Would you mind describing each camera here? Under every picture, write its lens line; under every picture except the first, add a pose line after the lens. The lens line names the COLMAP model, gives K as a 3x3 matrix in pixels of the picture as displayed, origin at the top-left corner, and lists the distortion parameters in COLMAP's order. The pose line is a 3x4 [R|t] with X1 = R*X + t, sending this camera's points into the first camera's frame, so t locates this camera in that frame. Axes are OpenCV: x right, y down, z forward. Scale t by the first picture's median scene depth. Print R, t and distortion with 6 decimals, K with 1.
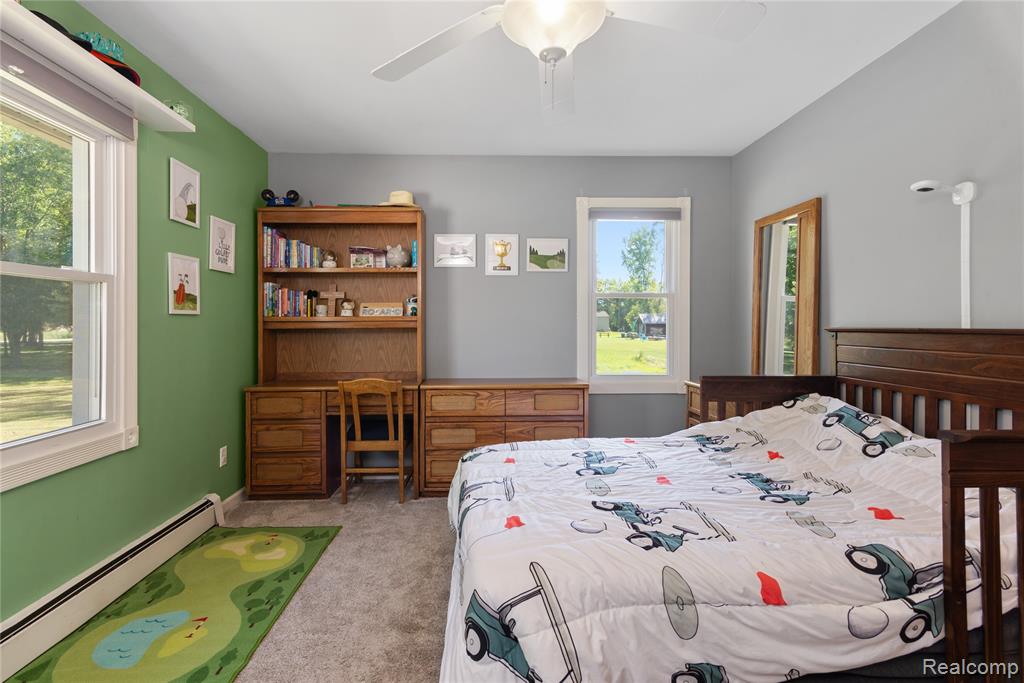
lens RADIAL K [[496.5, 0, 497.1], [0, 496.5, 325.4], [0, 0, 1]] dist [0.012476, 0.001430]
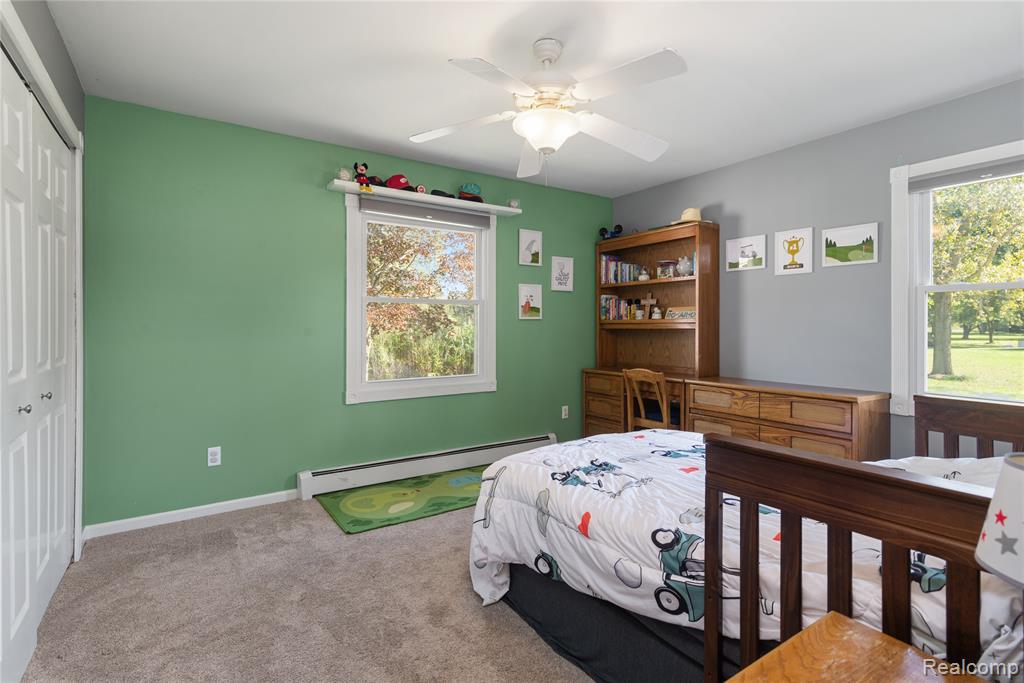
lens RADIAL K [[496.5, 0, 496.7], [0, 496.5, 324.8], [0, 0, 1]] dist [0.012476, 0.001430]
pose [[0.515831, 0.002481, -0.856687, 0.569194], [-0.003543, 0.999993, 0.000762, -0.003814], [0.856683, 0.002642, 0.515837, 0.036339]]
